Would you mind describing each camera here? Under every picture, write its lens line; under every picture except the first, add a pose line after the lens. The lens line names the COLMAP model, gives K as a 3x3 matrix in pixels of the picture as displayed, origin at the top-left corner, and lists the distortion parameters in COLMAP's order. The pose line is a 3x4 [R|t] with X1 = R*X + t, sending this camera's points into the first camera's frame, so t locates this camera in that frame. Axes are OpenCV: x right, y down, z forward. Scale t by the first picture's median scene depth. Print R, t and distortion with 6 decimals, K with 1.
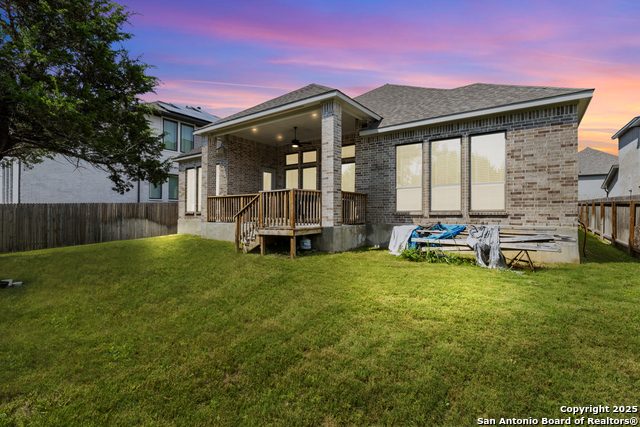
lens RADIAL K [[297.2, 0, 320.0], [0, 297.2, 213.5], [0, 0, 1]] dist [-0.016437, -0.000084]
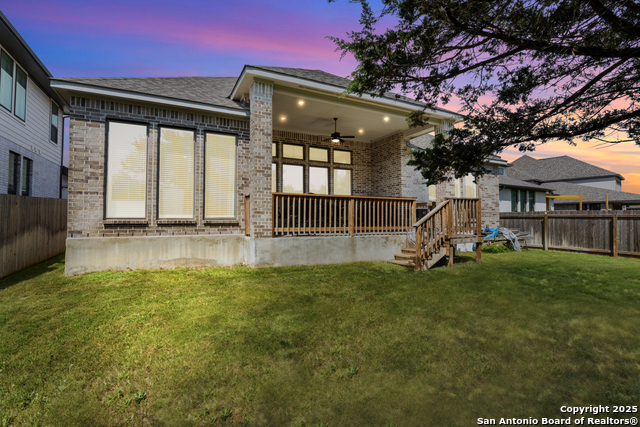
lens RADIAL K [[302.7, 0, 320.0], [0, 302.7, 213.5], [0, 0, 1]] dist [-0.013725, 0.000389]
pose [[0.458759, 0.022448, 0.888277, -0.787517], [0.001761, 0.999656, -0.026172, -0.001070], [-0.888559, 0.013571, 0.458562, 0.602243]]
